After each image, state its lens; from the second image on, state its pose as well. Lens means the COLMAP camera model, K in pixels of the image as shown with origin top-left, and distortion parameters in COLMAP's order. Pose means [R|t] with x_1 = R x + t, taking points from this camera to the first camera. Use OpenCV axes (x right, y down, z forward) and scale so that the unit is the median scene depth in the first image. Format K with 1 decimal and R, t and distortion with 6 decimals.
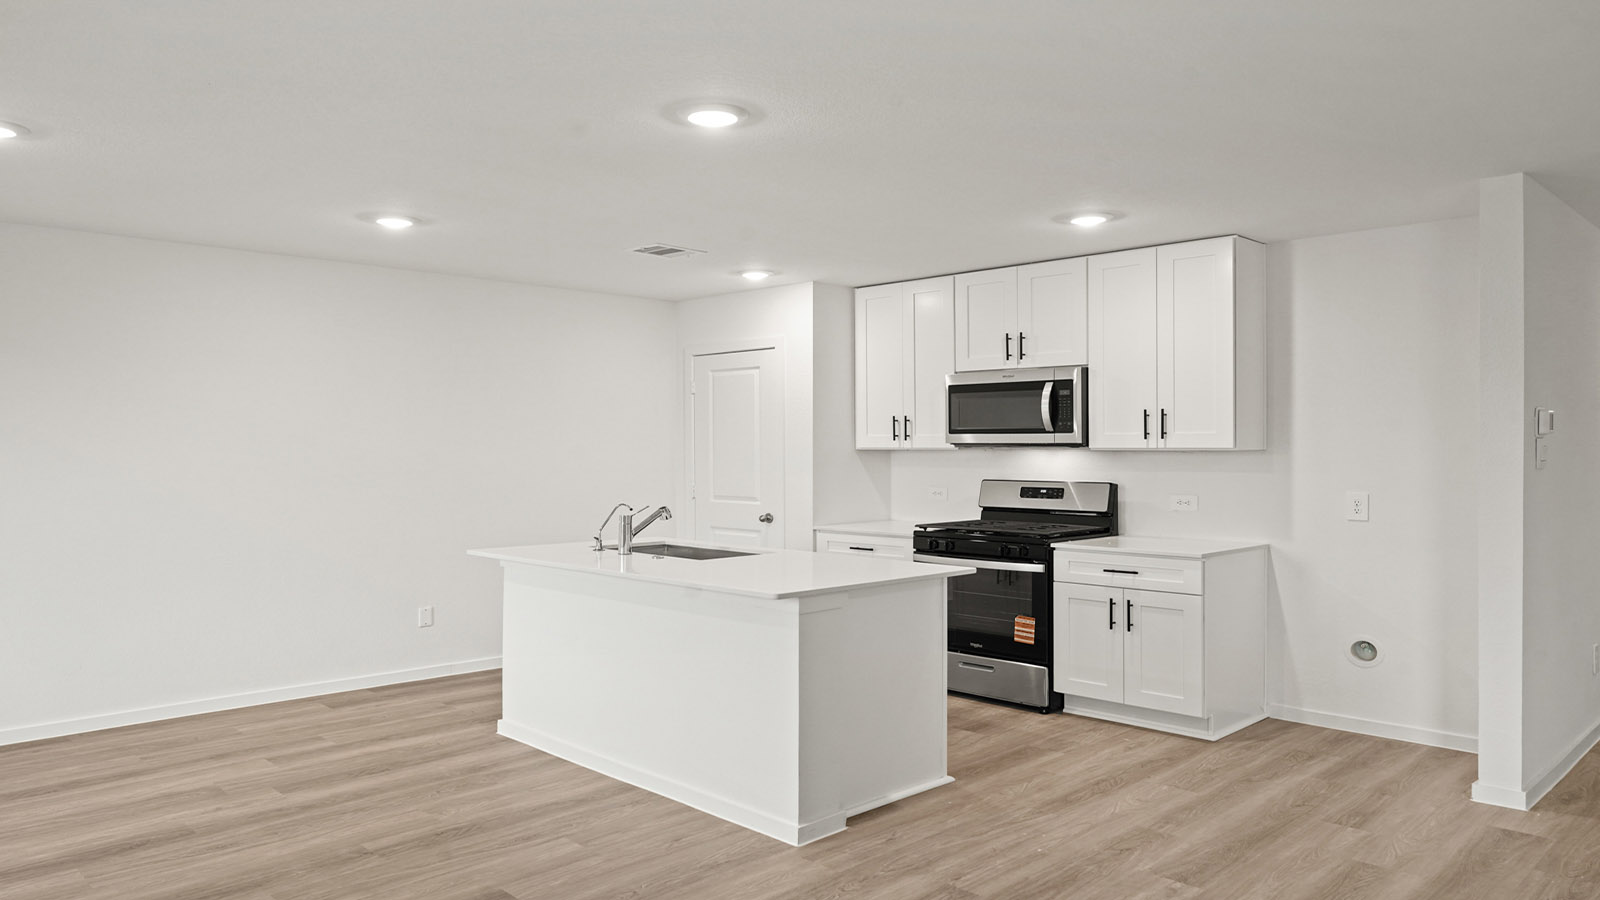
lens RADIAL K [[1084.2, 0, 798.2], [0, 1084.2, 455.0], [0, 0, 1]] dist [-0.002687, 0.000836]
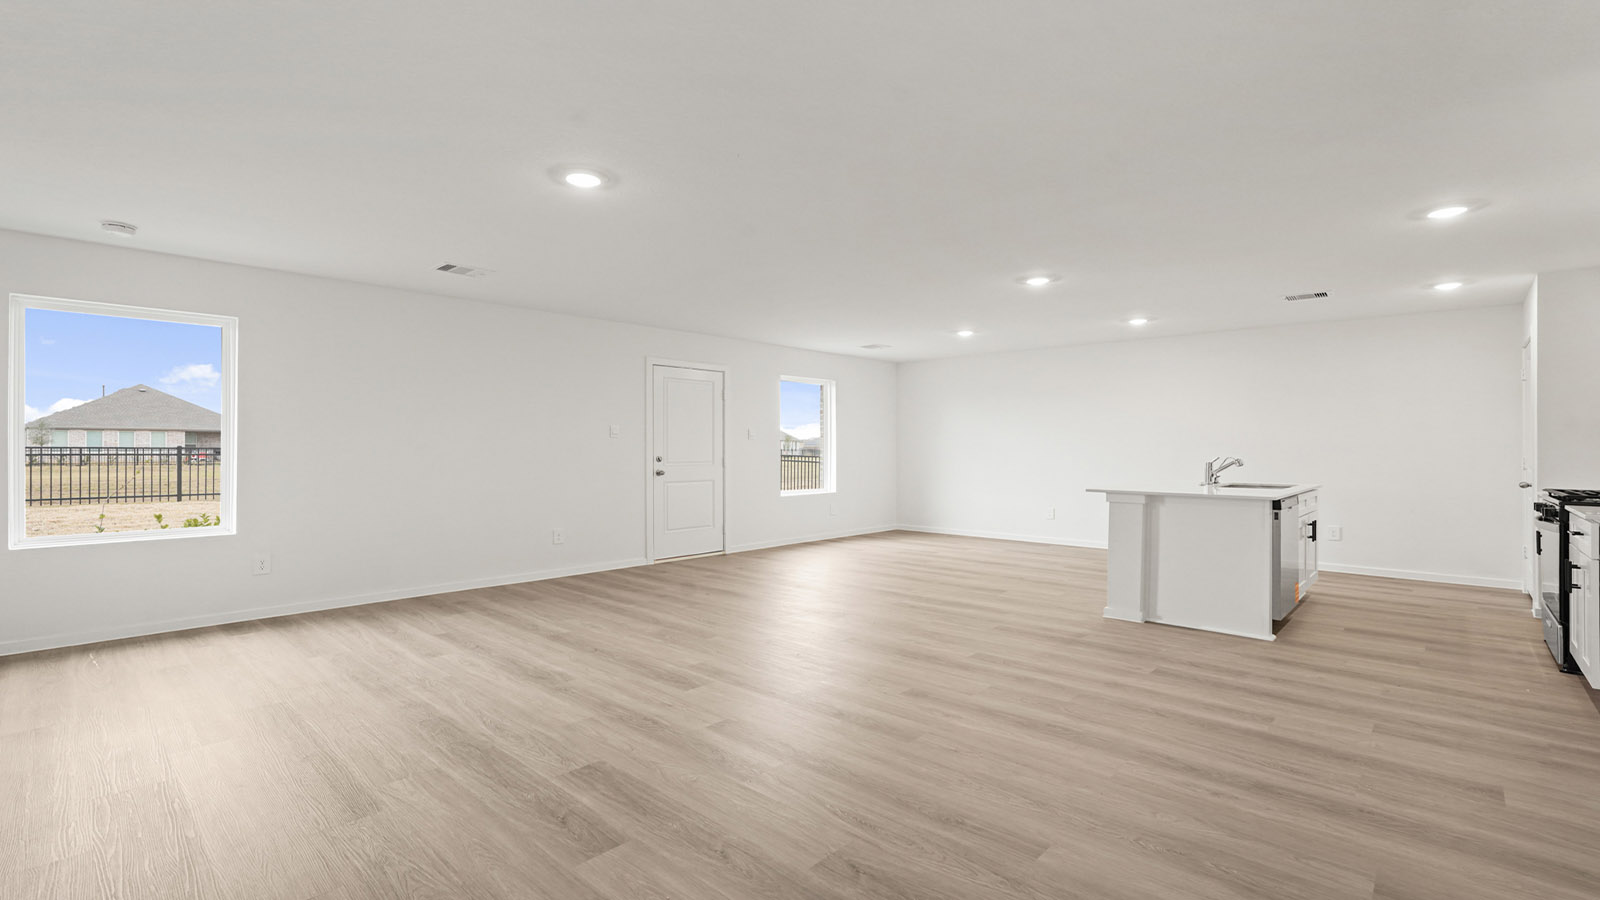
lens RADIAL K [[716.2, 0, 792.3], [0, 716.2, 444.8], [0, 0, 1]] dist [-0.015819, 0.005711]
pose [[0.031098, -0.006059, -0.999498, 0.919358], [-0.011814, 0.999910, -0.006429, 0.039805], [0.999447, 0.012008, 0.031023, 0.264720]]
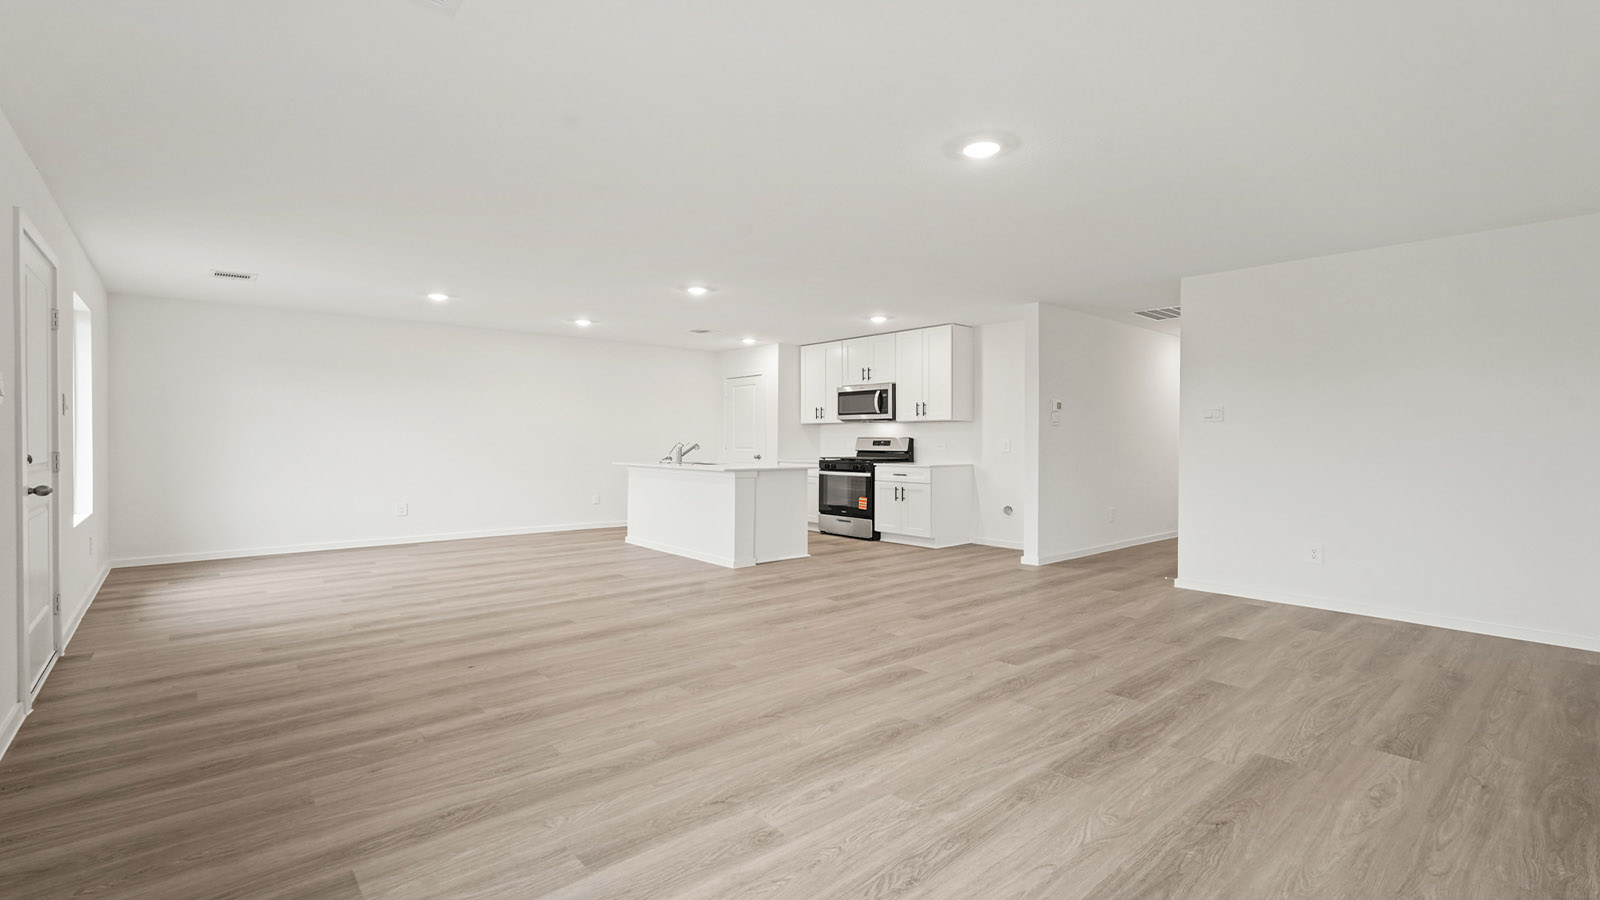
lens RADIAL K [[716.2, 0, 804.8], [0, 716.2, 447.5], [0, 0, 1]] dist [-0.015819, 0.005711]
pose [[0.998211, 0.004594, -0.059614, 0.188682], [-0.004469, 0.999988, 0.002222, 0.048793], [0.059623, -0.001951, 0.998219, -0.483956]]
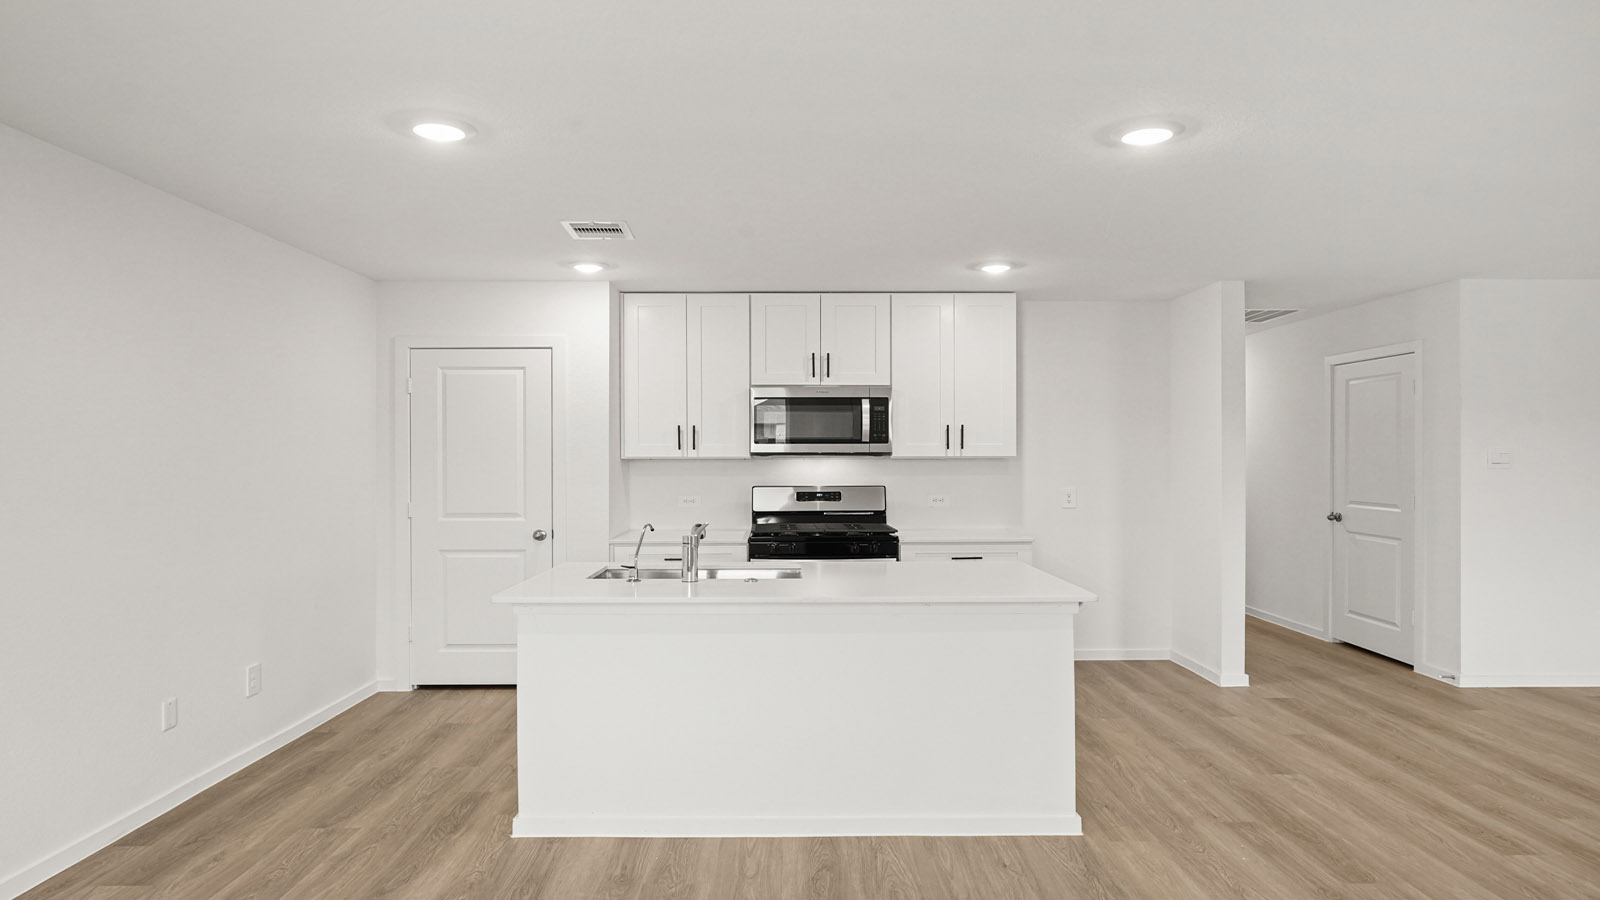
lens RADIAL K [[963.1, 0, 798.6], [0, 963.1, 454.0], [0, 0, 1]] dist [0.004152, -0.000996]
pose [[0.692622, 0.000654, 0.721300, -0.608200], [0.007703, 0.999936, -0.008303, -0.001388], [-0.721259, 0.011307, 0.692573, 0.384622]]
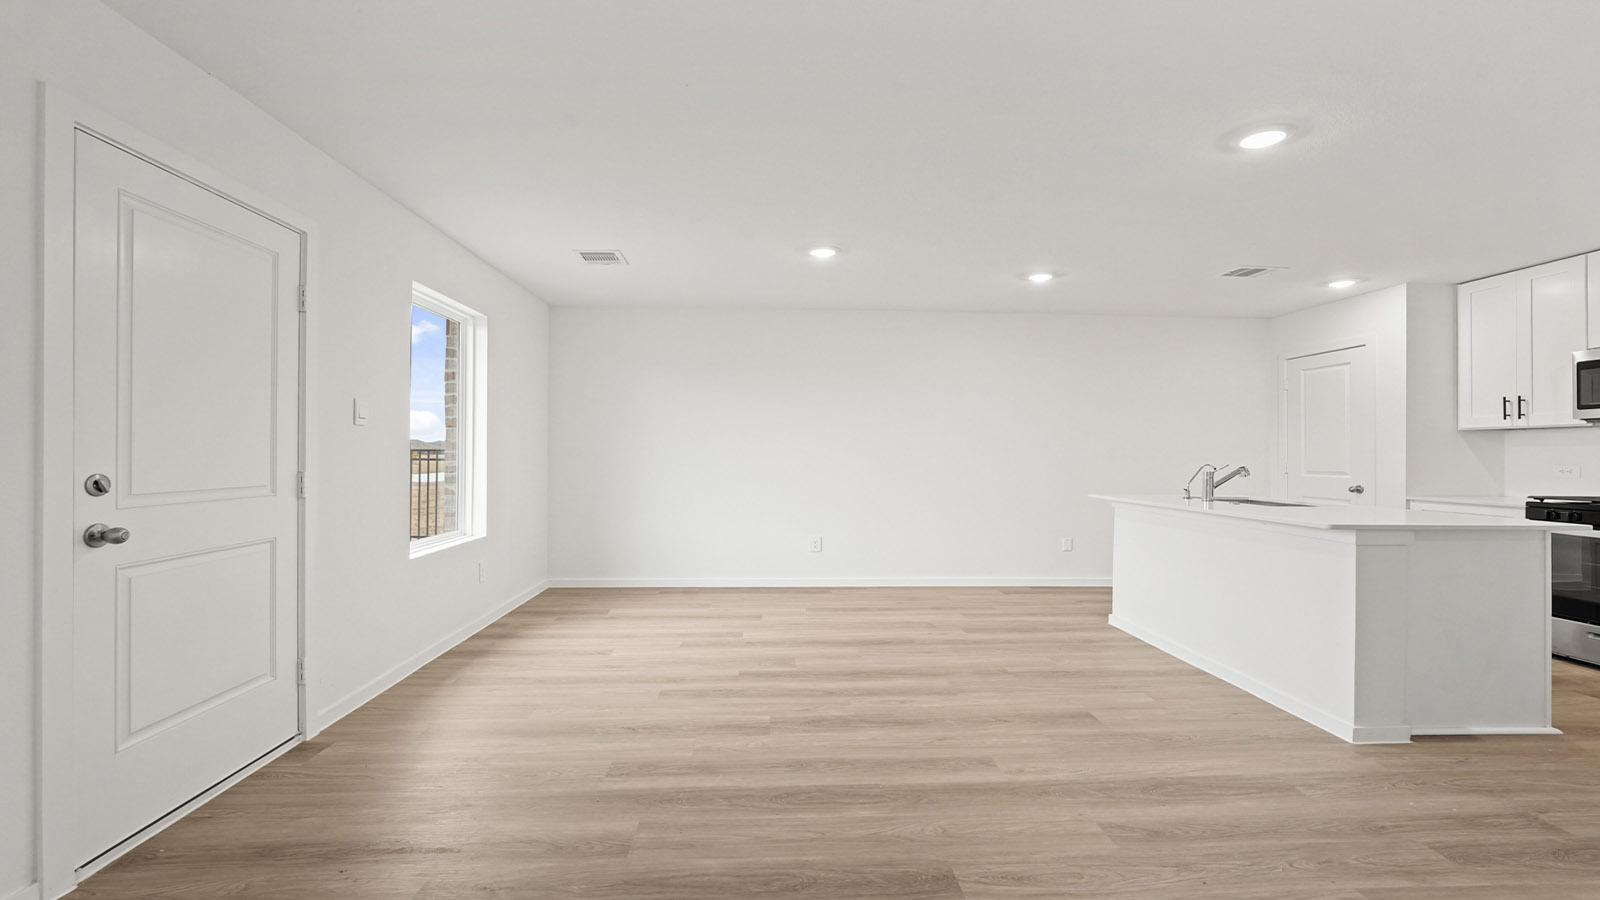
lens RADIAL K [[716.2, 0, 798.1], [0, 716.2, 450.4], [0, 0, 1]] dist [-0.015819, 0.005711]
pose [[0.745039, 0.001361, -0.667019, 0.044995], [-0.012510, 0.999851, -0.011933, 0.043297], [0.666904, 0.017235, 0.744945, 0.017648]]
